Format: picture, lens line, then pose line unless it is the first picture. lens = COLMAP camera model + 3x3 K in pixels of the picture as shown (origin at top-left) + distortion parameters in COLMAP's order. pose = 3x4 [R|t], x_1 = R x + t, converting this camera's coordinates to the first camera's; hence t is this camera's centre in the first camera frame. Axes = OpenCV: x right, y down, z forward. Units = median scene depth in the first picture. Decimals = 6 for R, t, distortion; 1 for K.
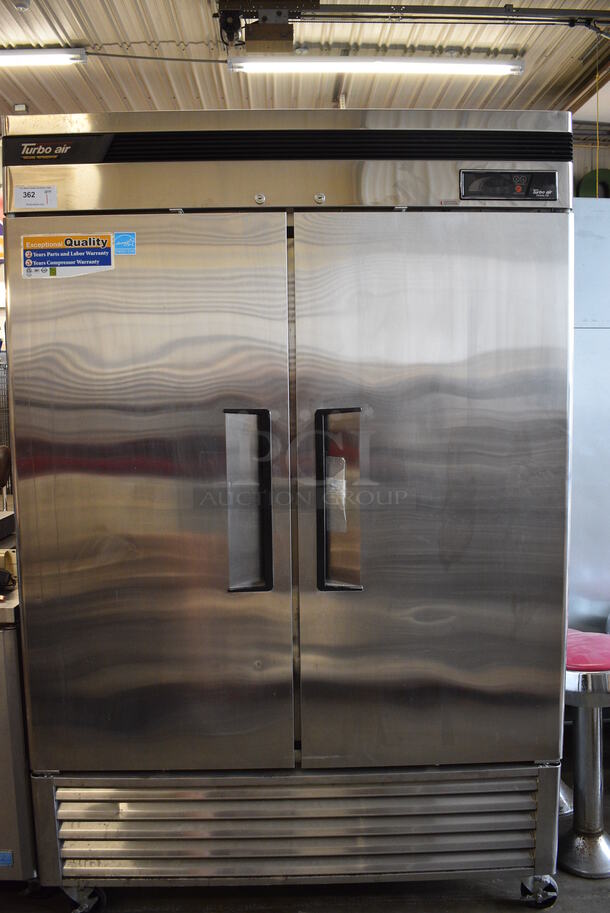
lens RADIAL K [[761.1, 0, 305.0], [0, 761.1, 456.5], [0, 0, 1]] dist [-0.084338, 0.008208]
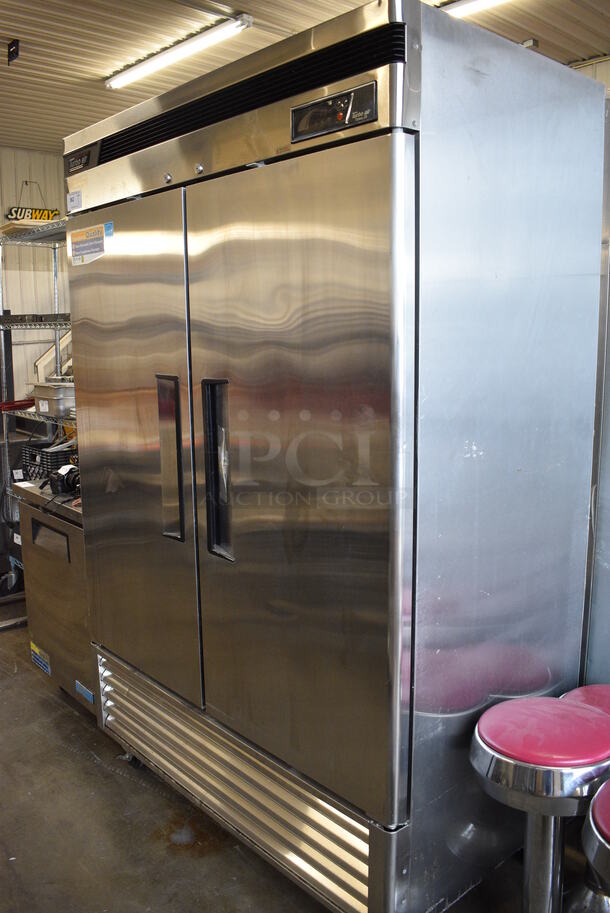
lens RADIAL K [[761.1, 0, 305.0], [0, 761.1, 456.5], [0, 0, 1]] dist [-0.084338, 0.008208]
pose [[0.652609, 0.132856, -0.745957, 0.905157], [-0.065091, 0.990698, 0.119499, -0.092203], [0.754894, -0.029431, 0.655186, 0.441194]]
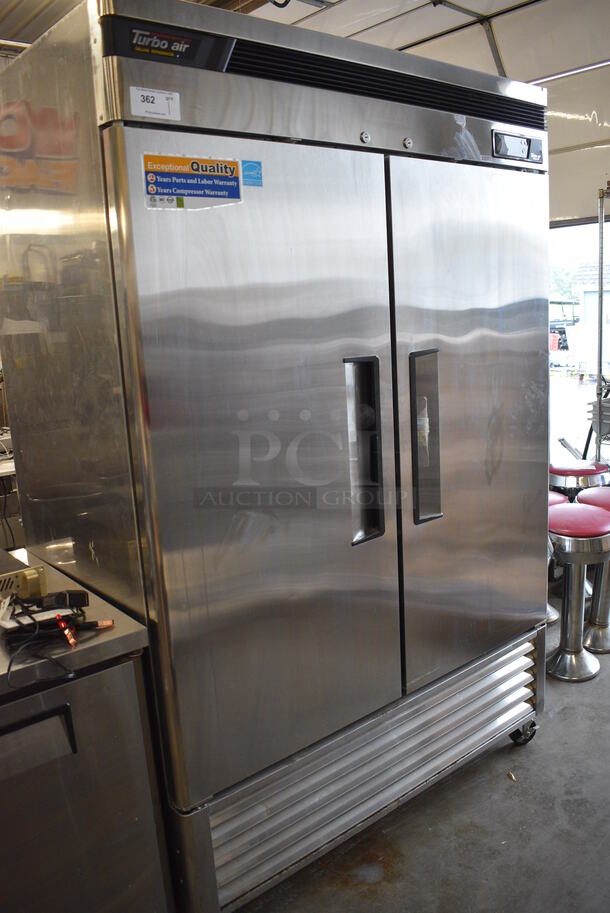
lens RADIAL K [[761.1, 0, 305.0], [0, 761.1, 456.5], [0, 0, 1]] dist [-0.084338, 0.008208]
pose [[0.783094, -0.152562, 0.602901, -0.756593], [0.102177, 0.987832, 0.117252, -0.059523], [-0.613453, -0.030216, 0.789153, 0.279017]]
